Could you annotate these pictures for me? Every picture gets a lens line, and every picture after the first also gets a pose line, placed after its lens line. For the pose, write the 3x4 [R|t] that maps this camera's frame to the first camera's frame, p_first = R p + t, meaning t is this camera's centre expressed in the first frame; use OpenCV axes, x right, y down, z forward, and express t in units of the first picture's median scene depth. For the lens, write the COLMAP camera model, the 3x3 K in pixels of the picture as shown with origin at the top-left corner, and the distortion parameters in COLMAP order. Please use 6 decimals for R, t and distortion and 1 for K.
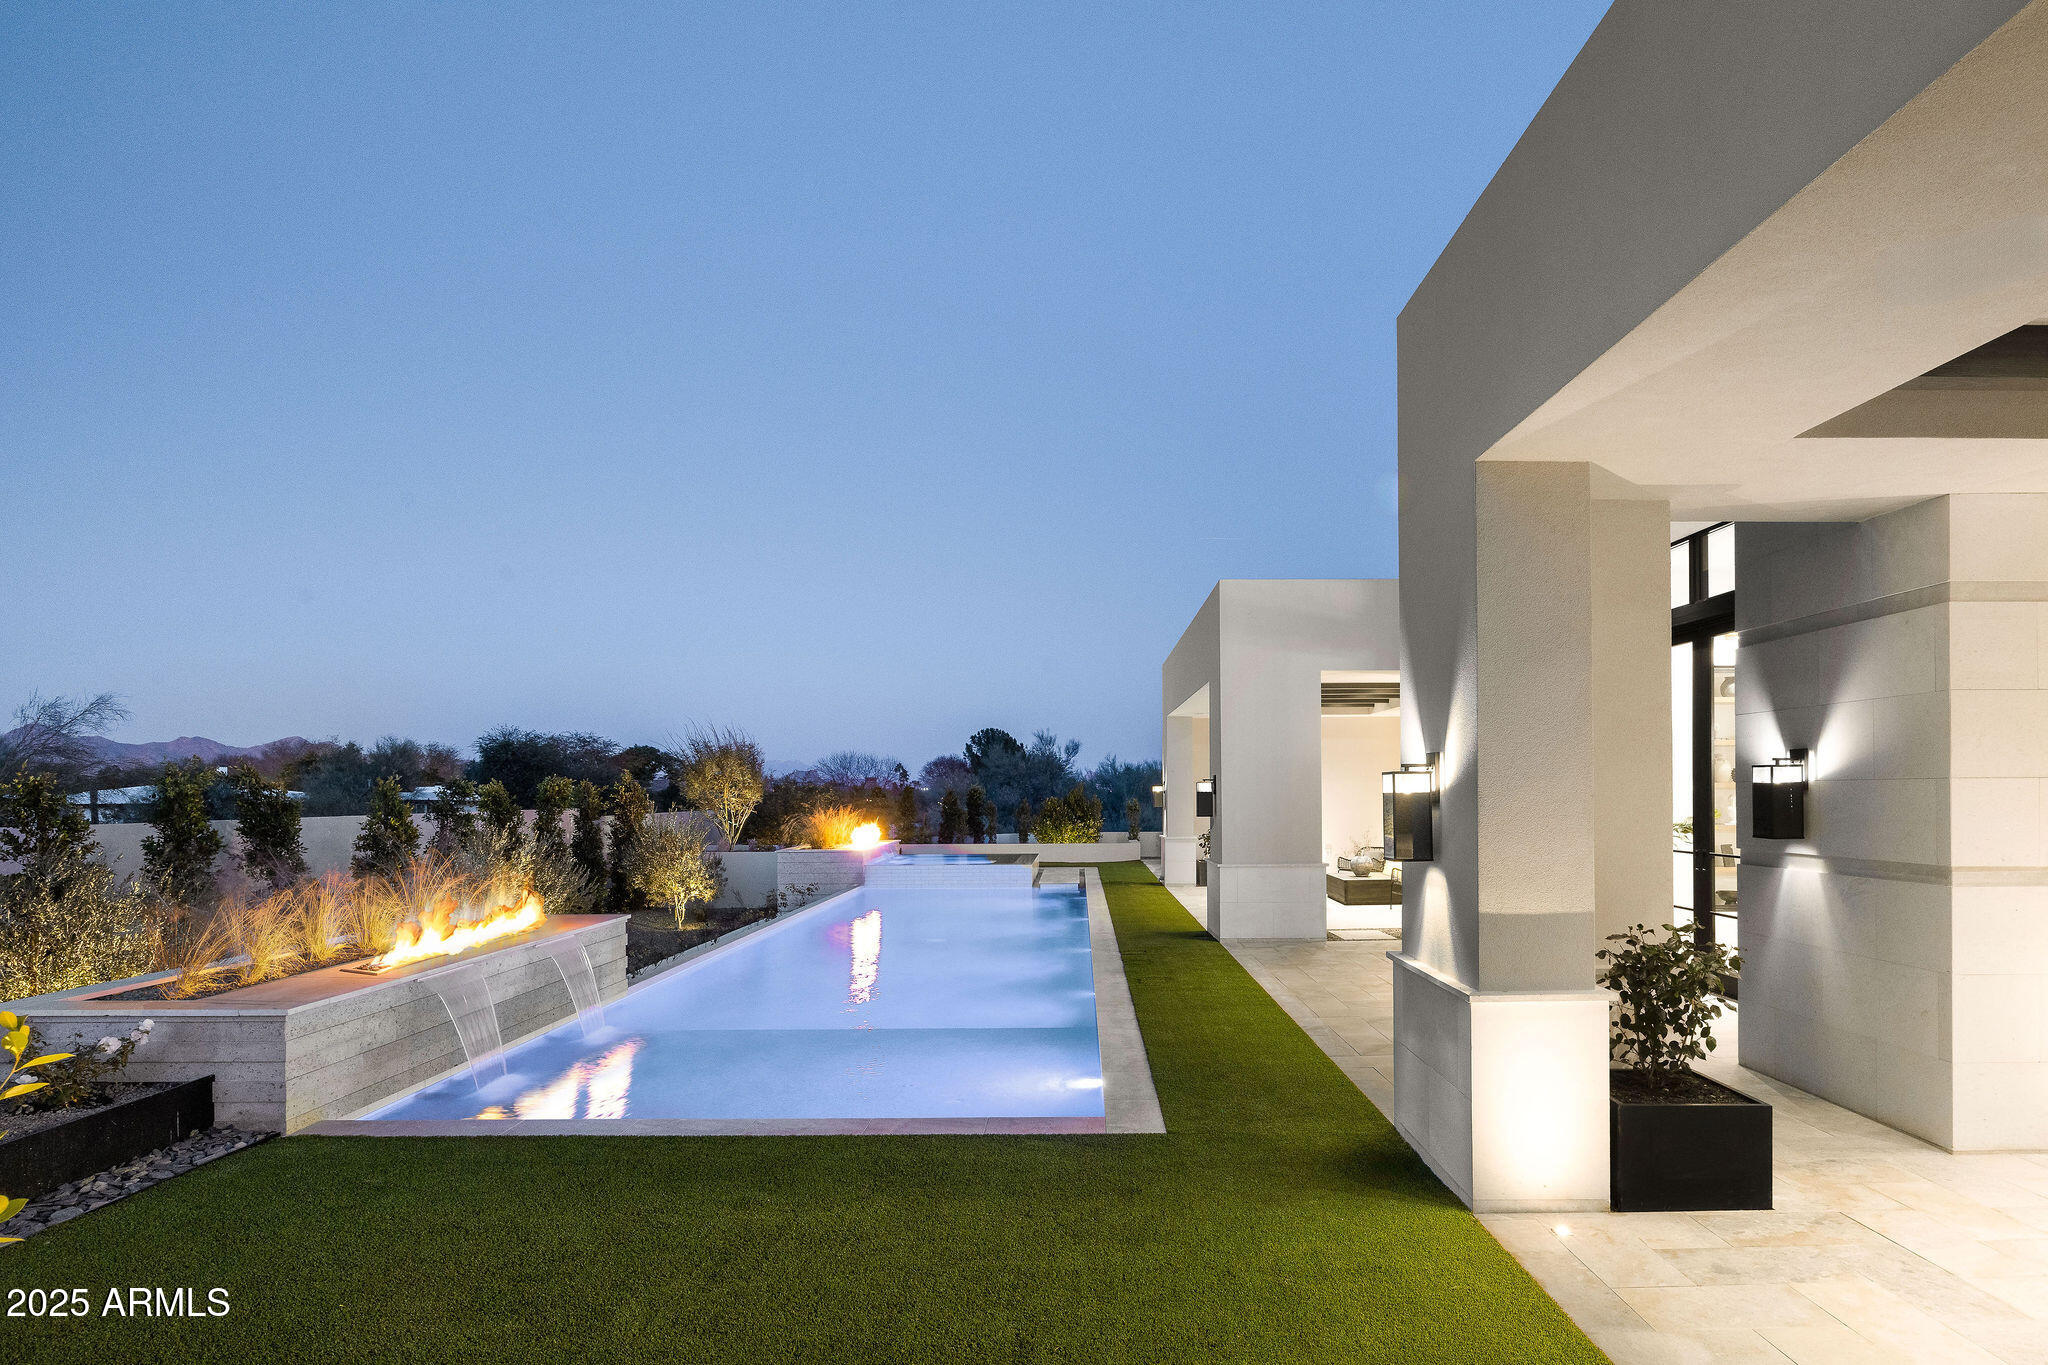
lens RADIAL K [[1087.2, 0, 1026.1], [0, 1087.2, 789.1], [0, 0, 1]] dist [0.000475, -0.000228]
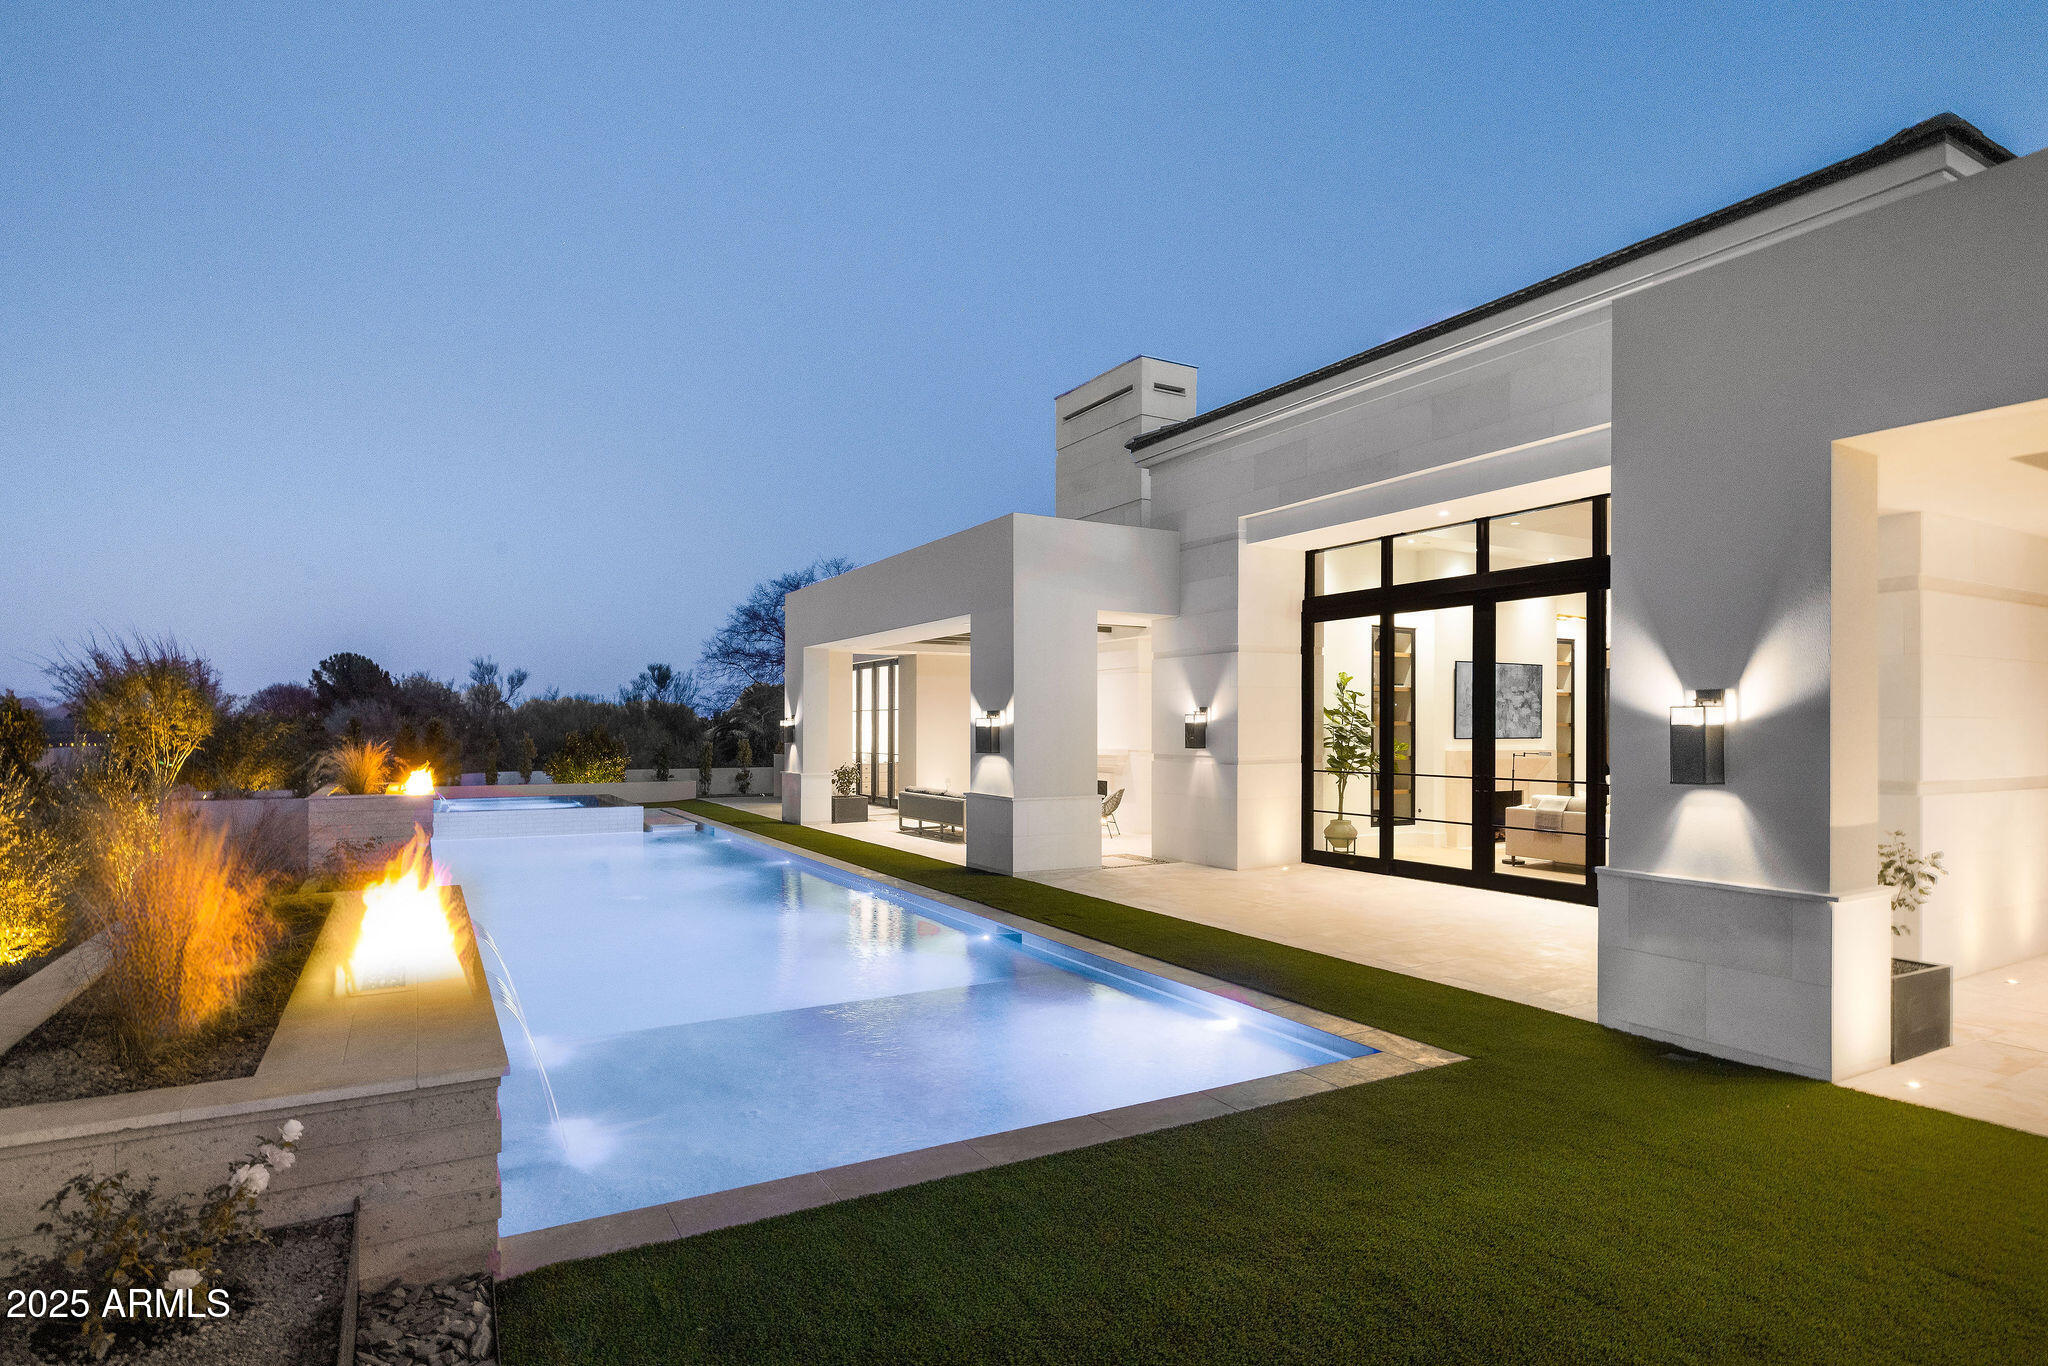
lens RADIAL K [[1065.4, 0, 1022.9], [0, 1065.4, 740.2], [0, 0, 1]] dist [0.002315, 0.000435]
pose [[0.868174, 0.003170, 0.496249, -0.282570], [-0.009459, 0.999904, 0.010162, 0.005394], [-0.496169, -0.013516, 0.868121, 0.135668]]
